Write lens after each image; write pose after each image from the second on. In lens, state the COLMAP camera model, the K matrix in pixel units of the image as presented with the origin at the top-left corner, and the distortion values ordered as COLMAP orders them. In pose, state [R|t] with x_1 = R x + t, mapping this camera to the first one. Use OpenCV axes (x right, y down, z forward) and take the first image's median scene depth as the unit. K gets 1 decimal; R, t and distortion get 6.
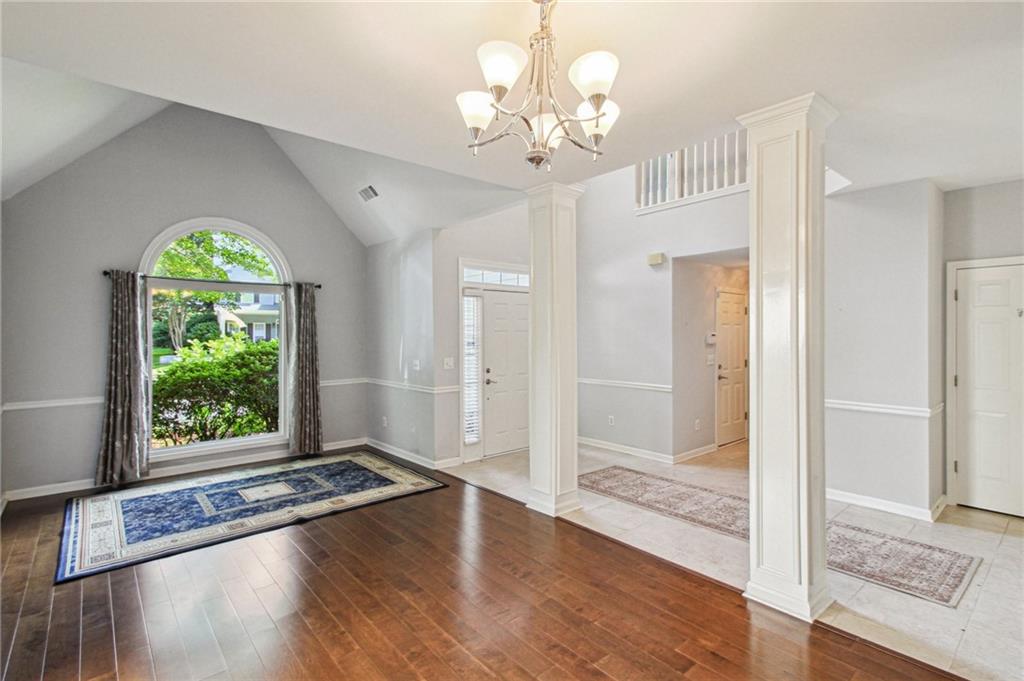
lens RADIAL K [[475.6, 0, 512.1], [0, 475.6, 335.2], [0, 0, 1]] dist [0.014443, -0.004384]
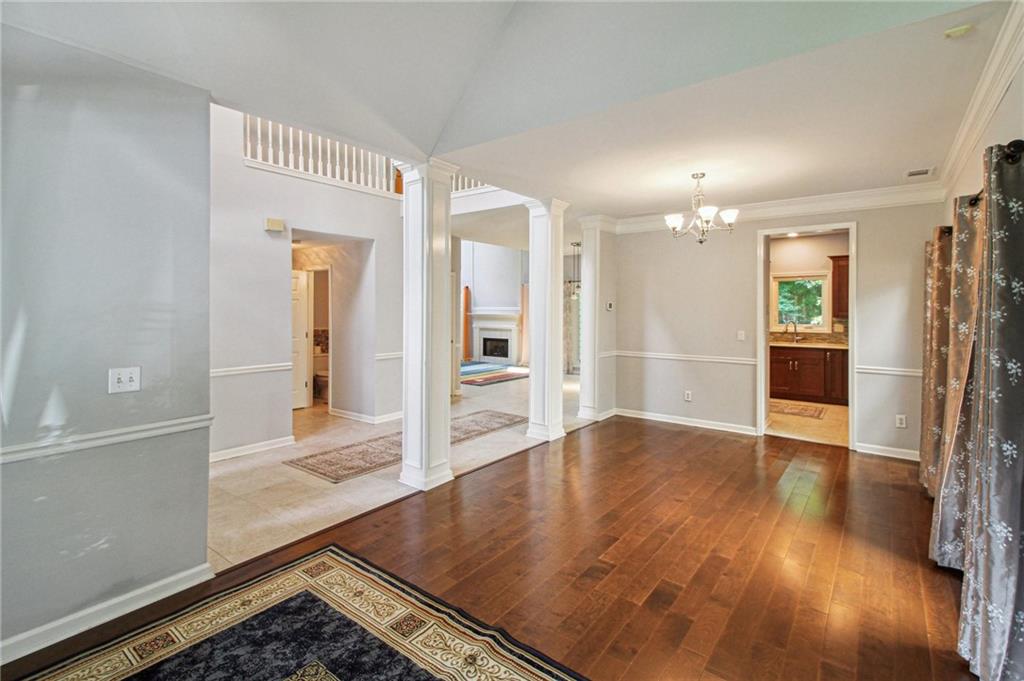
lens RADIAL K [[475.6, 0, 516.3], [0, 475.6, 313.9], [0, 0, 1]] dist [0.014443, -0.004384]
pose [[-0.204888, -0.010510, 0.978729, -0.866720], [-0.000177, 0.999943, 0.010701, -0.001030], [-0.978785, 0.002019, -0.204878, 0.949080]]
